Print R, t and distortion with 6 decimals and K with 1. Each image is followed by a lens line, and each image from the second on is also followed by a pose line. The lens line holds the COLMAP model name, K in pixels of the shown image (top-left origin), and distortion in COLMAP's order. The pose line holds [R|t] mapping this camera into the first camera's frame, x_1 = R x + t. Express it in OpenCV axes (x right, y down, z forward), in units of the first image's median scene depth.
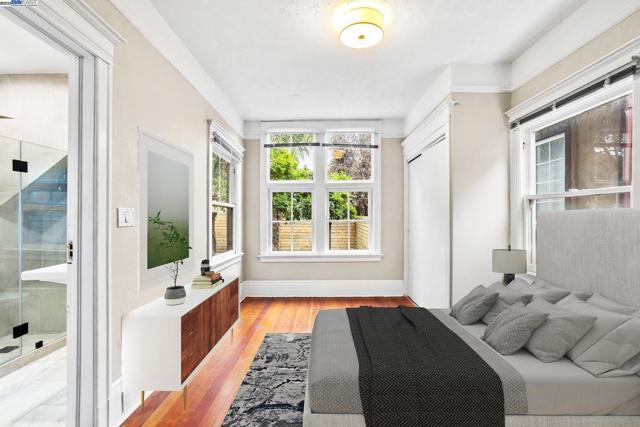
lens RADIAL K [[310.1, 0, 320.8], [0, 310.1, 210.1], [0, 0, 1]] dist [-0.026362, 0.011450]
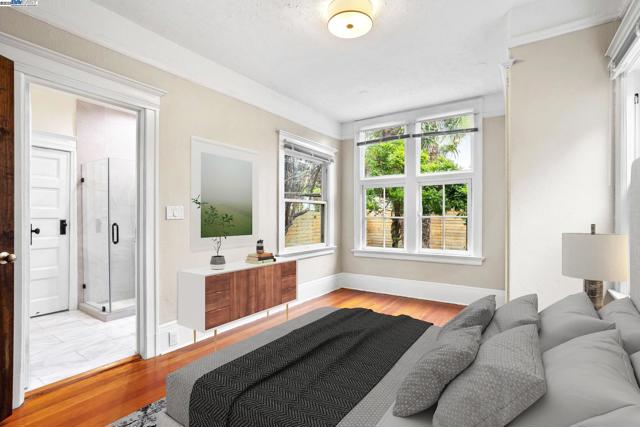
lens RADIAL K [[310.1, 0, 334.4], [0, 310.1, 213.5], [0, 0, 1]] dist [-0.026362, 0.011450]
pose [[0.838916, 0.000627, -0.544261, 0.322276], [0.011605, 0.999751, 0.019040, 0.003308], [0.544138, -0.022290, 0.838700, 0.084918]]
